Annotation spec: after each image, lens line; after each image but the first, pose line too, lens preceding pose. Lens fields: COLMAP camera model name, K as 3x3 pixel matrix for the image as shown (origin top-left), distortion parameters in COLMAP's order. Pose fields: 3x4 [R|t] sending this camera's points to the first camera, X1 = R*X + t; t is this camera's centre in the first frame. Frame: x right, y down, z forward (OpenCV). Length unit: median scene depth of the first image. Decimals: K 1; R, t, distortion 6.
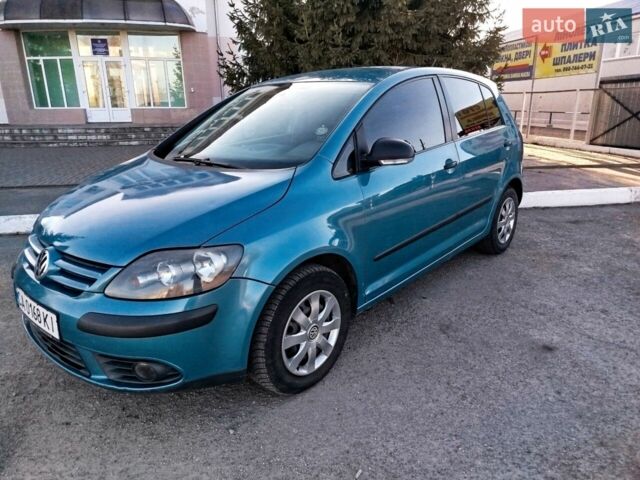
lens RADIAL K [[434.5, 0, 320.5], [0, 434.5, 240.1], [0, 0, 1]] dist [0.003079, -0.001859]
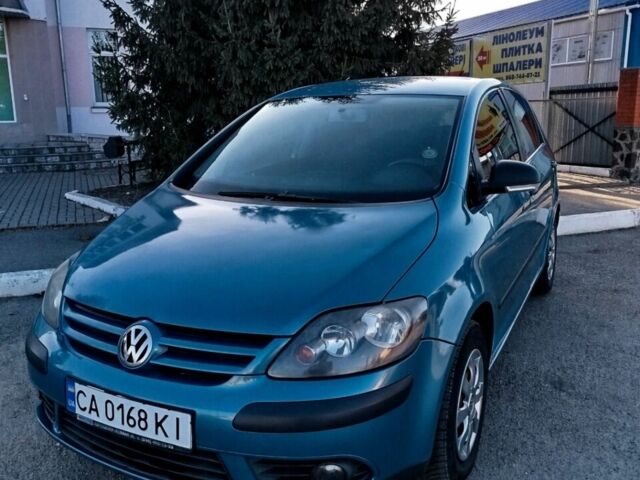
lens RADIAL K [[574.5, 0, 320.4], [0, 574.5, 238.9], [0, 0, 1]] dist [0.031887, -0.030290]
pose [[0.973308, -0.048928, 0.224225, -0.102900], [0.069720, 0.993873, -0.085764, -0.002863], [-0.218655, 0.099107, 0.970756, 0.001327]]
